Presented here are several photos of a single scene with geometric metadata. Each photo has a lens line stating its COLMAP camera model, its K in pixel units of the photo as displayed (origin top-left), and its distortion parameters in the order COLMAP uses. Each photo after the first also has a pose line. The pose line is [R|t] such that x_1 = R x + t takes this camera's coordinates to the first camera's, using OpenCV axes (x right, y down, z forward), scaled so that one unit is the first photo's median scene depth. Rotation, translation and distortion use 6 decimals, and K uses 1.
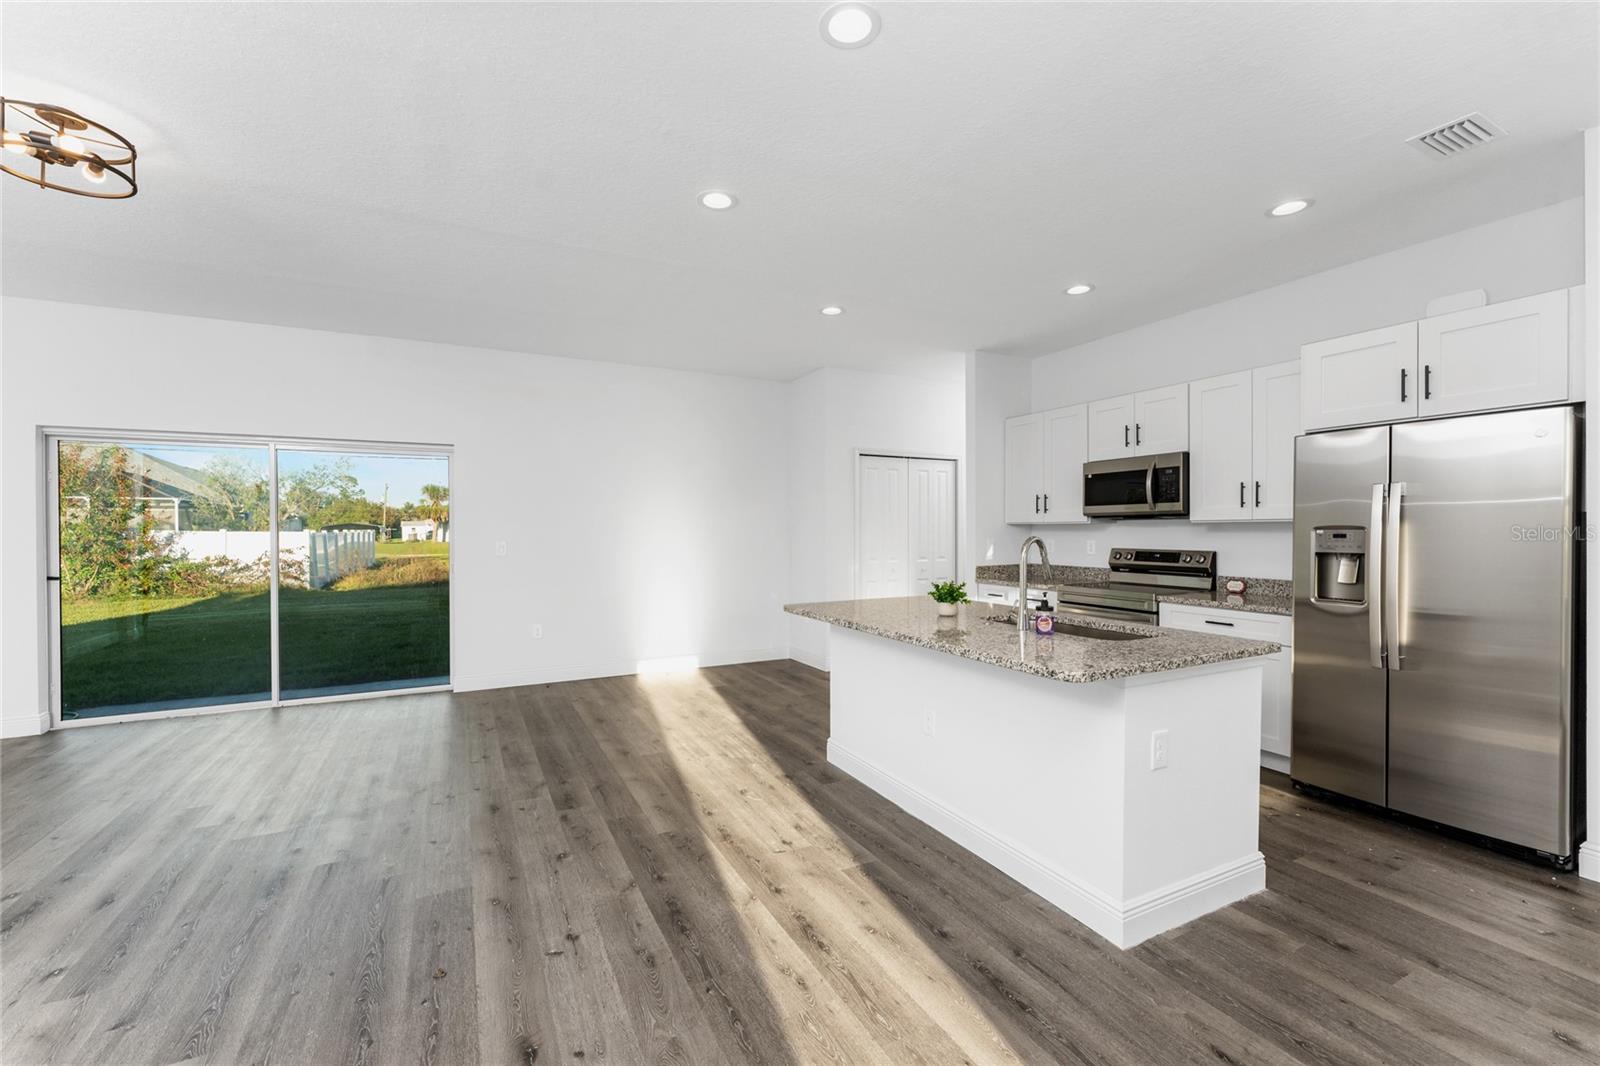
lens RADIAL K [[676.1, 0, 808.1], [0, 676.1, 532.1], [0, 0, 1]] dist [0.000447, 0.000187]
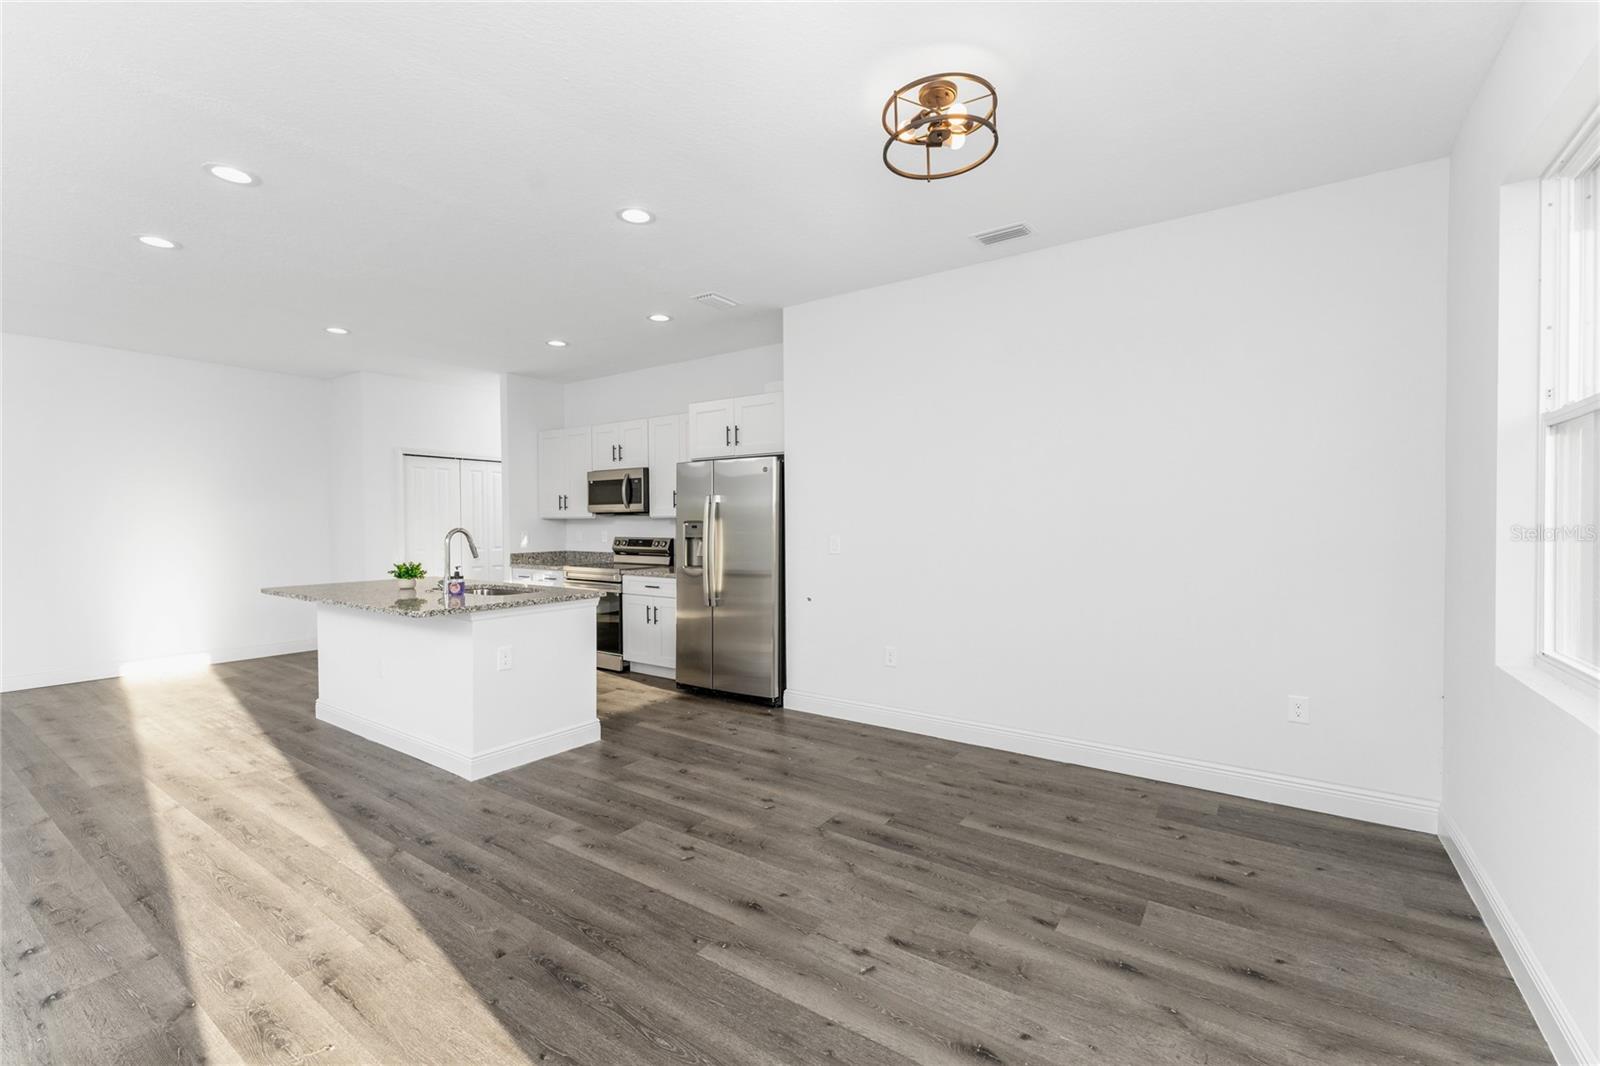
lens RADIAL K [[672.4, 0, 843.9], [0, 672.4, 535.0], [0, 0, 1]] dist [-0.001930, -0.000284]
pose [[0.870852, -0.008846, 0.491466, 0.233832], [0.002330, 0.999901, 0.013867, 0.002809], [-0.491540, -0.010931, 0.870786, -0.429721]]
